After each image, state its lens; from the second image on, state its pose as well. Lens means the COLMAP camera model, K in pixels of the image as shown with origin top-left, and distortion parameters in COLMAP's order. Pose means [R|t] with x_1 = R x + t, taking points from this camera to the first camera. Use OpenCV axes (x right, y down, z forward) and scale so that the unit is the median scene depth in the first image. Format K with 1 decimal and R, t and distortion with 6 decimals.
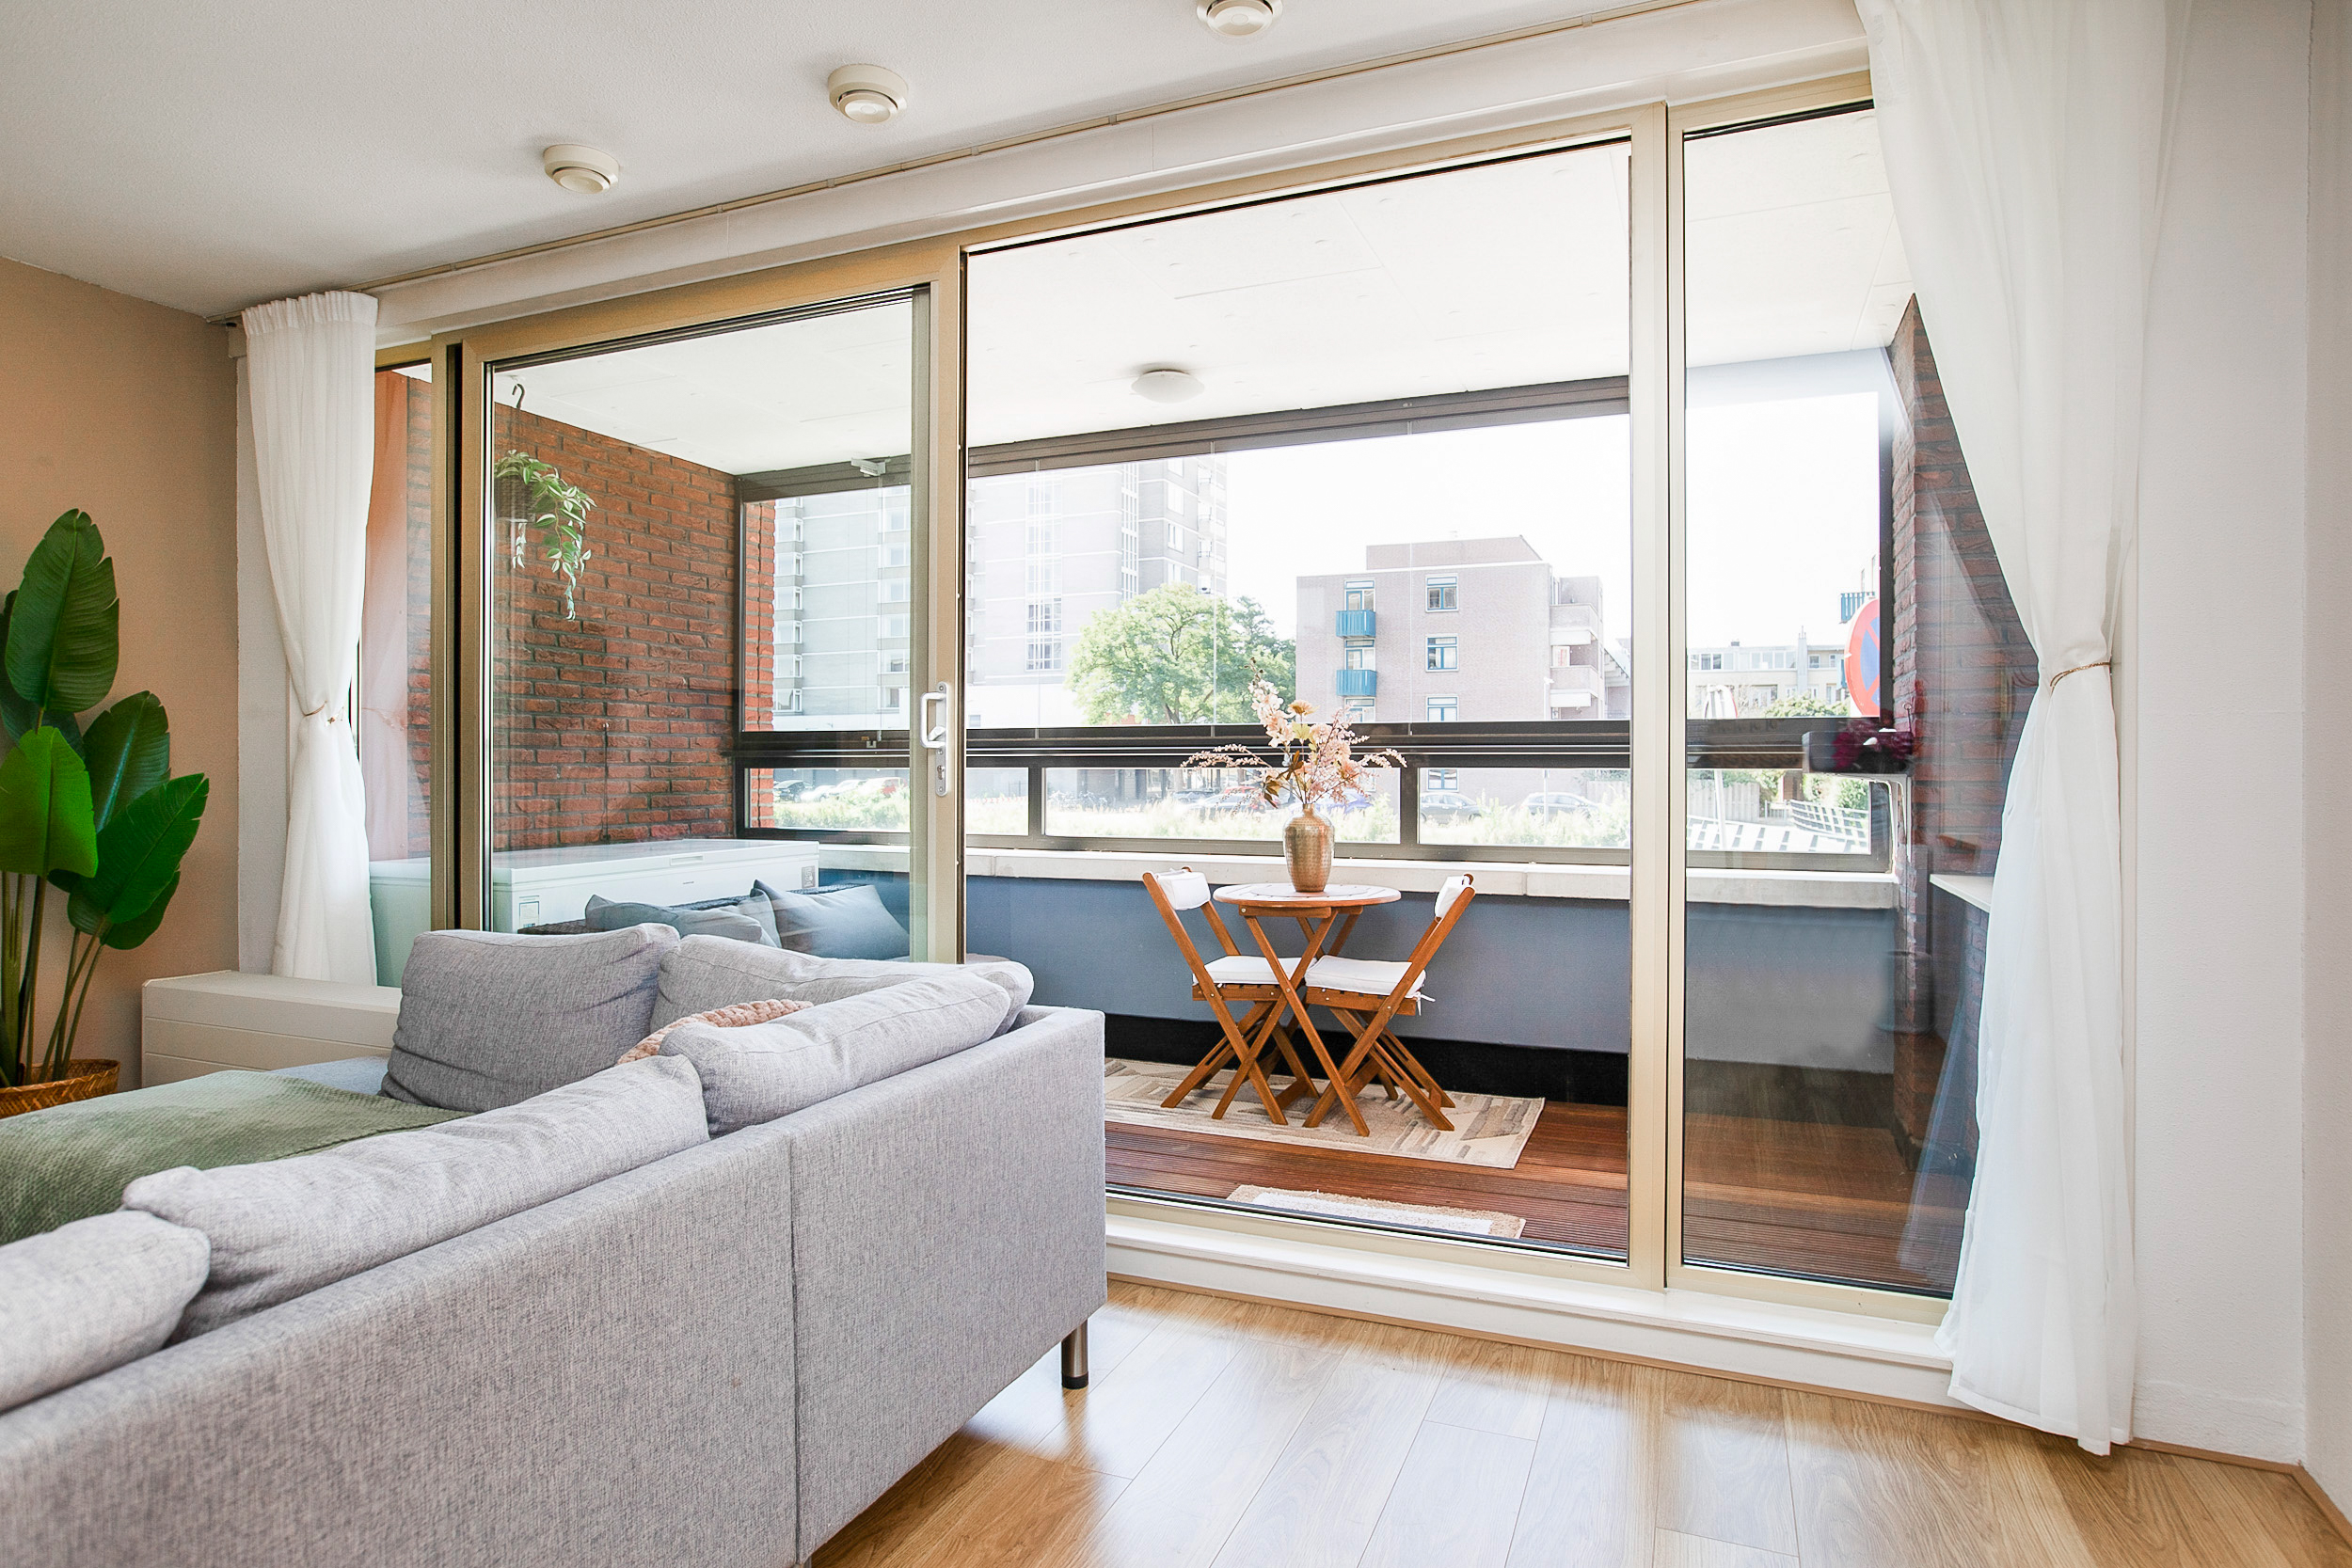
lens RADIAL K [[1298.6, 0, 1176.0], [0, 1298.6, 784.0], [0, 0, 1]] dist [-0.019138, 0.001163]
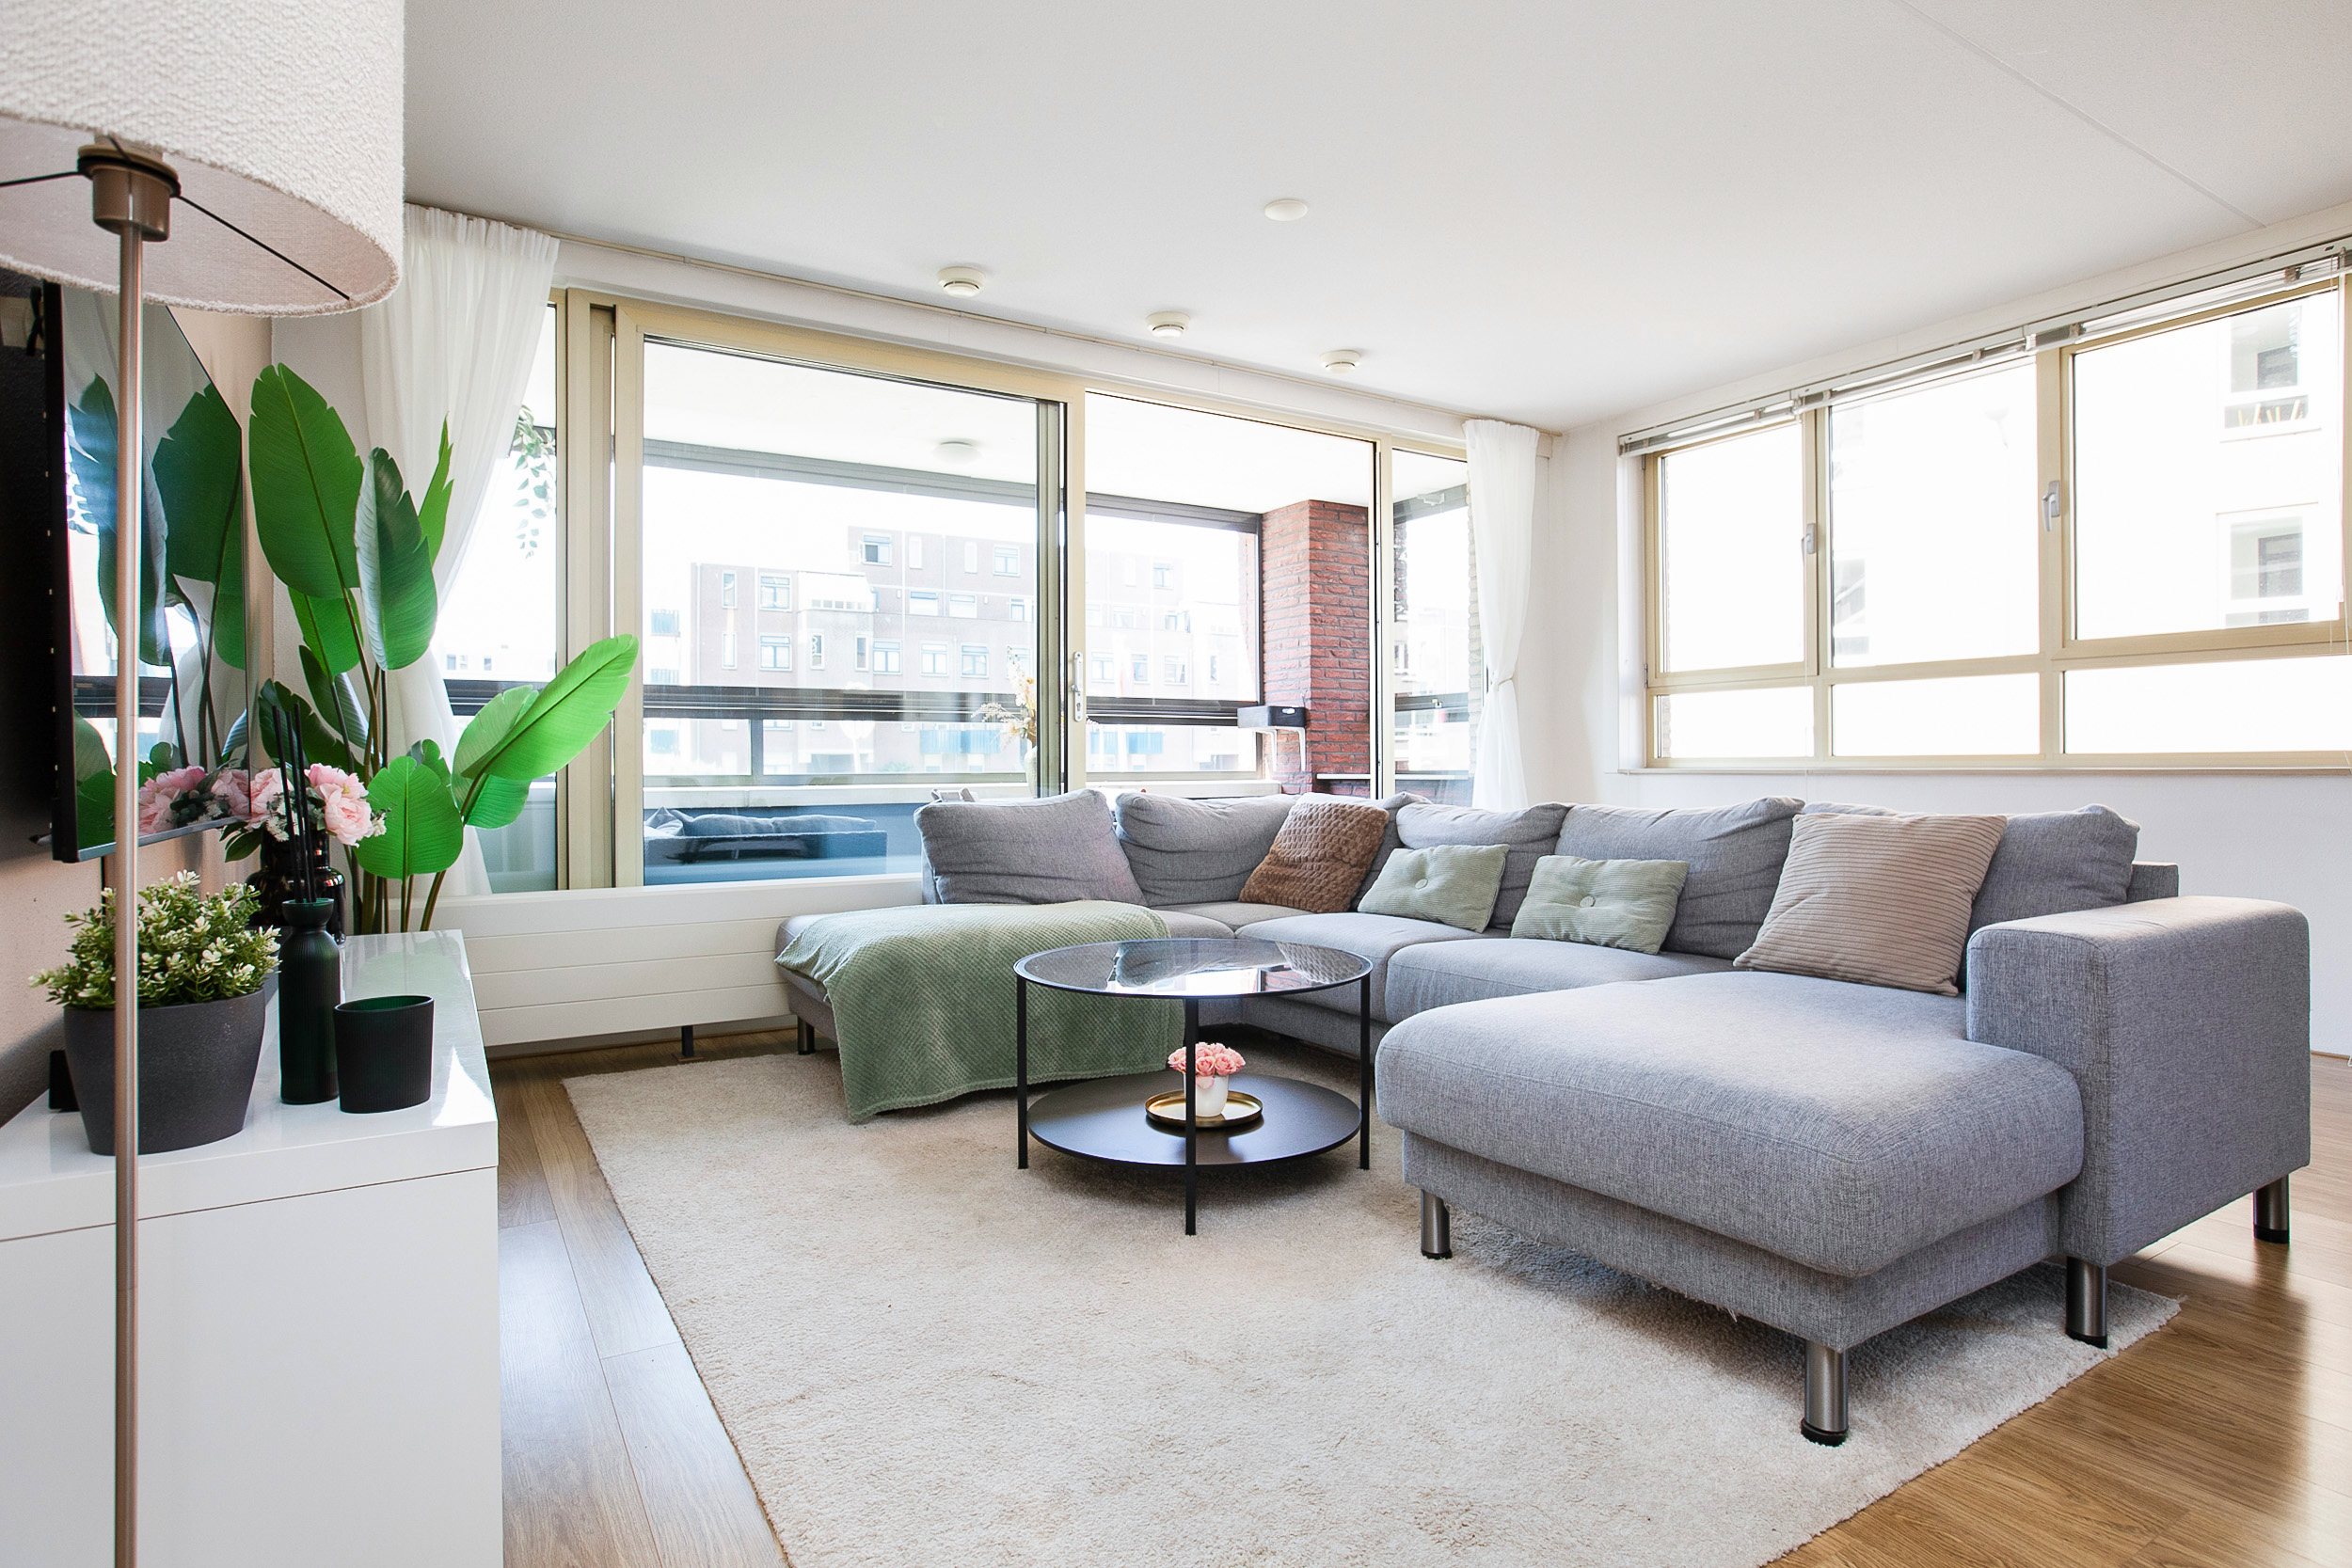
lens RADIAL K [[1247.6, 0, 1186.6], [0, 1247.6, 769.1], [0, 0, 1]] dist [-0.037993, 0.023208]
pose [[0.578390, -0.002410, 0.815757, -0.818513], [0.013949, 0.999879, -0.006936, 0.047980], [-0.815641, 0.015391, 0.578354, -0.003096]]
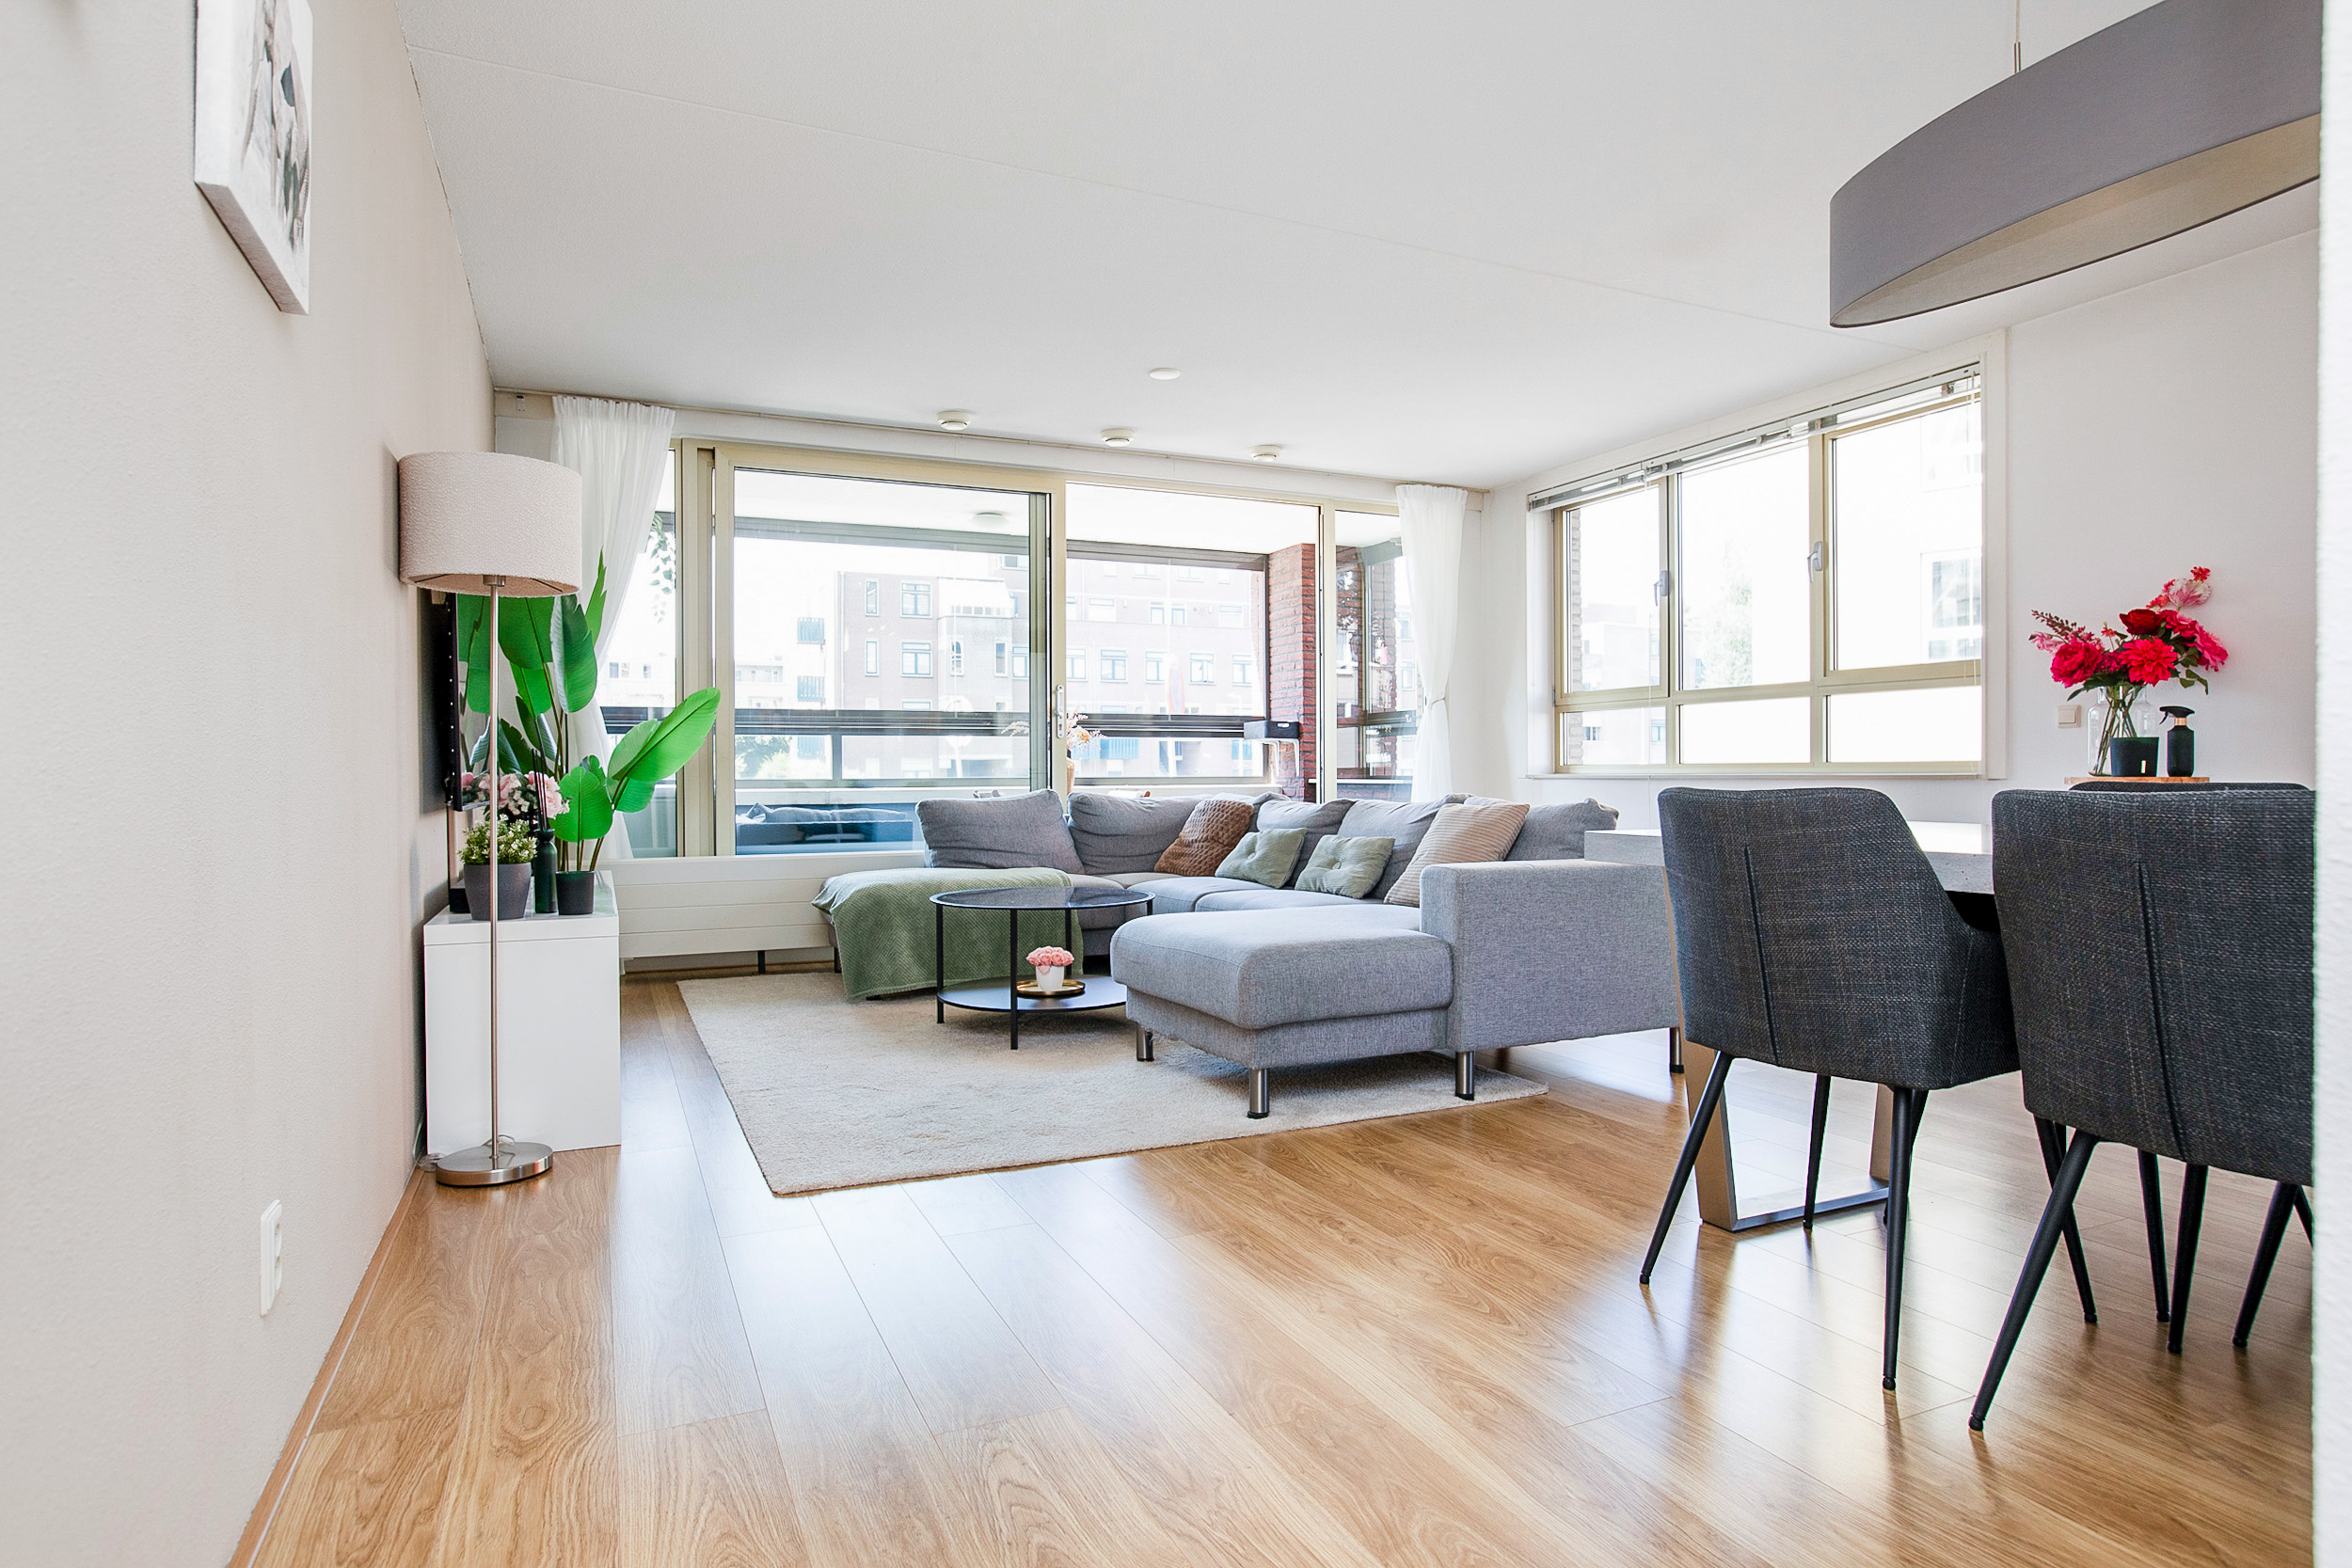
lens RADIAL K [[1317.0, 0, 1176.0], [0, 1317.0, 784.0], [0, 0, 1]] dist [-0.016741, 0.000900]
pose [[0.681123, -0.007097, 0.732135, -0.968701], [0.012325, 0.999922, -0.001774, 0.053141], [-0.732066, 0.010232, 0.681157, -0.354799]]
